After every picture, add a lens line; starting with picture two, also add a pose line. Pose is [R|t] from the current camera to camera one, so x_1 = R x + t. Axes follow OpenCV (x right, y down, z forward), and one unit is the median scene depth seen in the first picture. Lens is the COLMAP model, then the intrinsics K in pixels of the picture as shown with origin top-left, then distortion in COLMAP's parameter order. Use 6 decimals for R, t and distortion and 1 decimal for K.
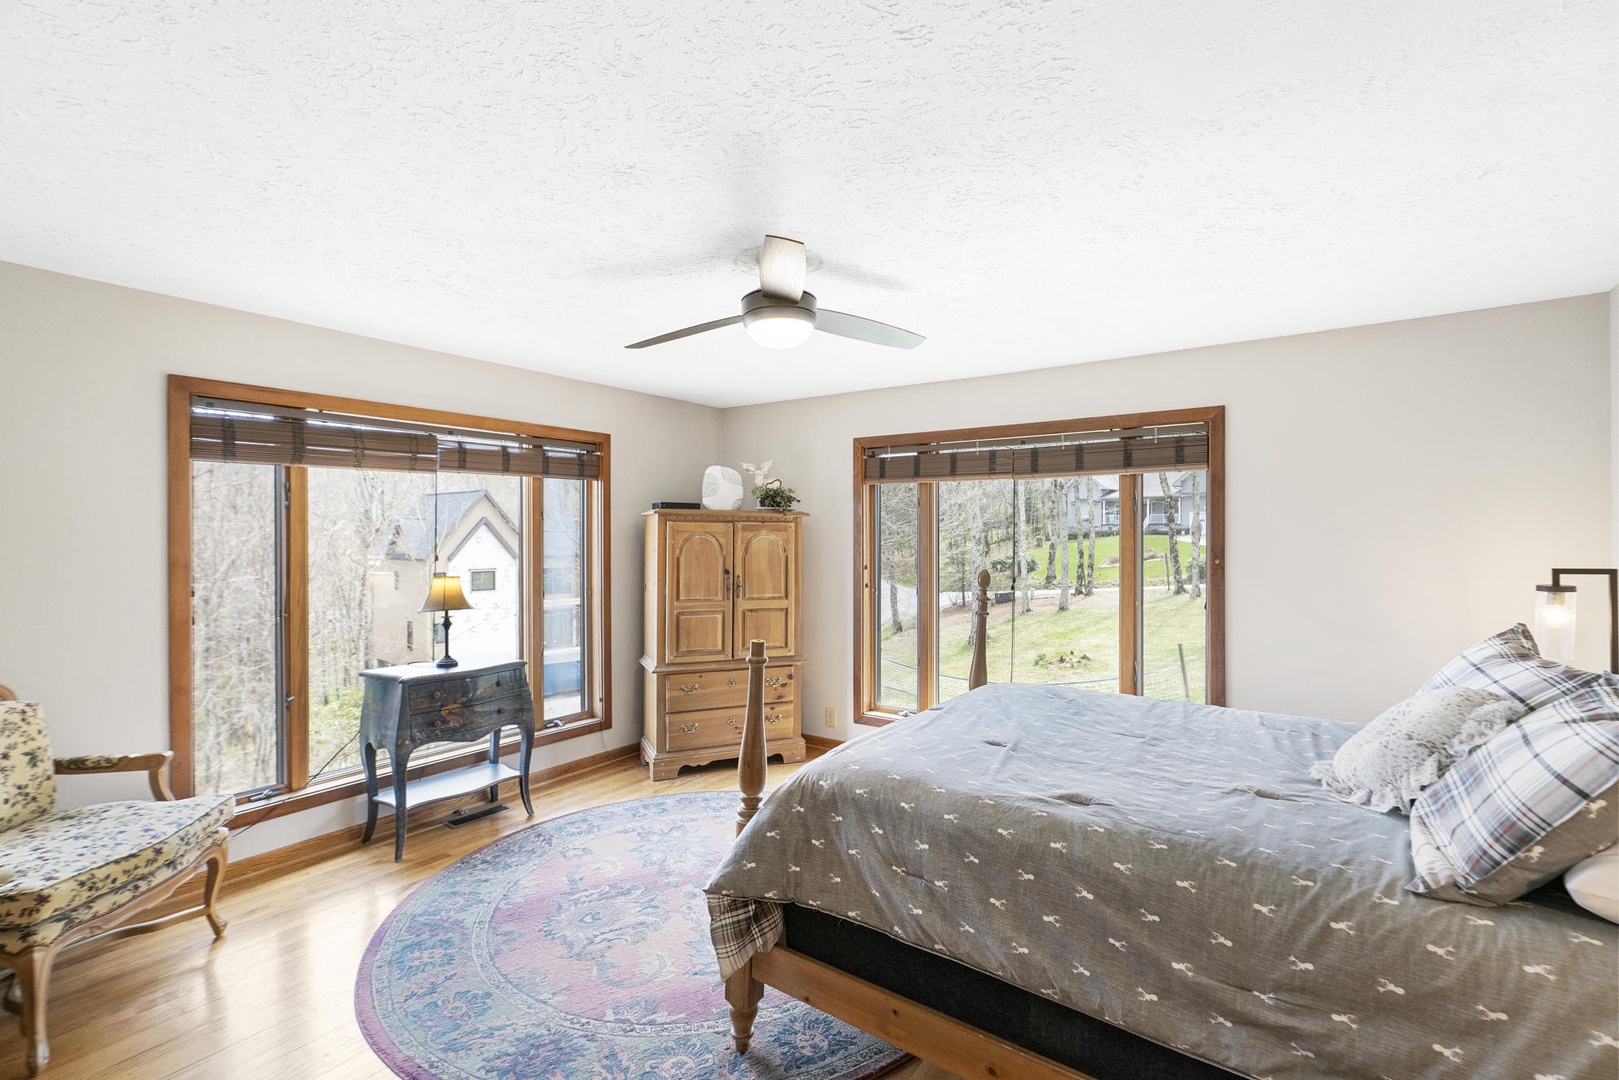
lens RADIAL K [[722.3, 0, 820.2], [0, 722.3, 545.4], [0, 0, 1]] dist [-0.009225, -0.000353]
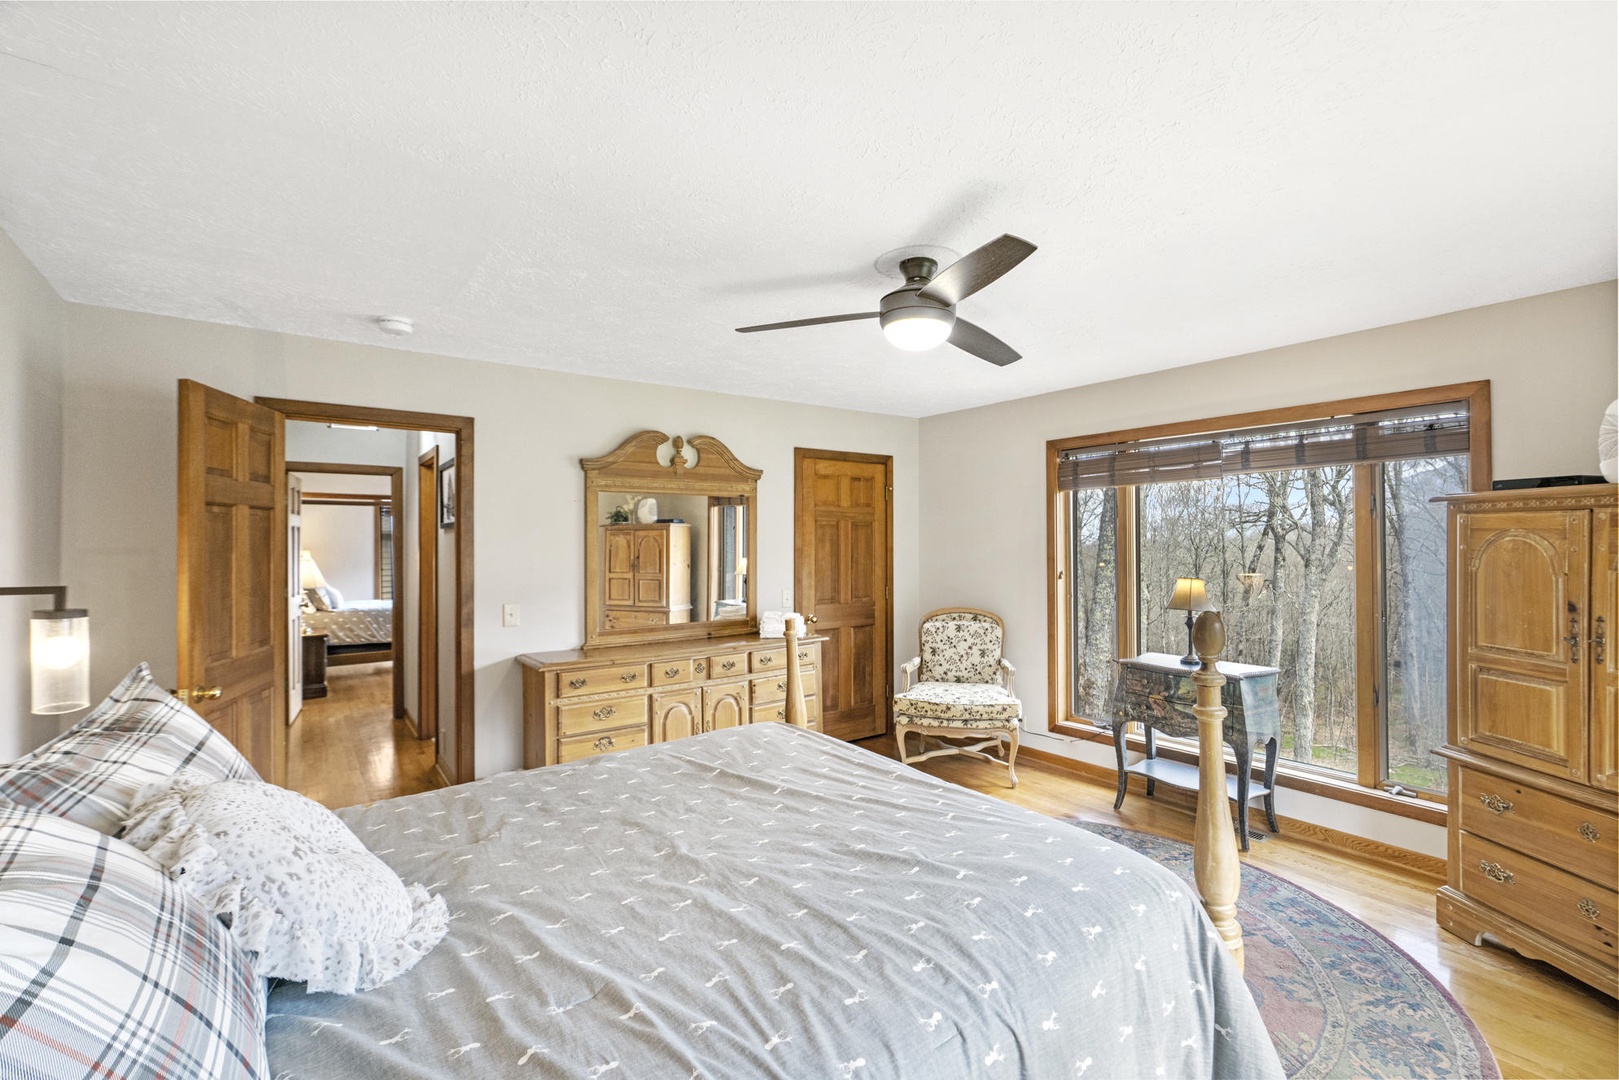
lens RADIAL K [[722.3, 0, 819.8], [0, 722.3, 536.0], [0, 0, 1]] dist [-0.009225, -0.000353]
pose [[-0.272707, -0.011389, -0.962030, 0.598455], [-0.021093, 0.999760, -0.005857, -0.000045], [0.961866, 0.018695, -0.272882, 0.726262]]
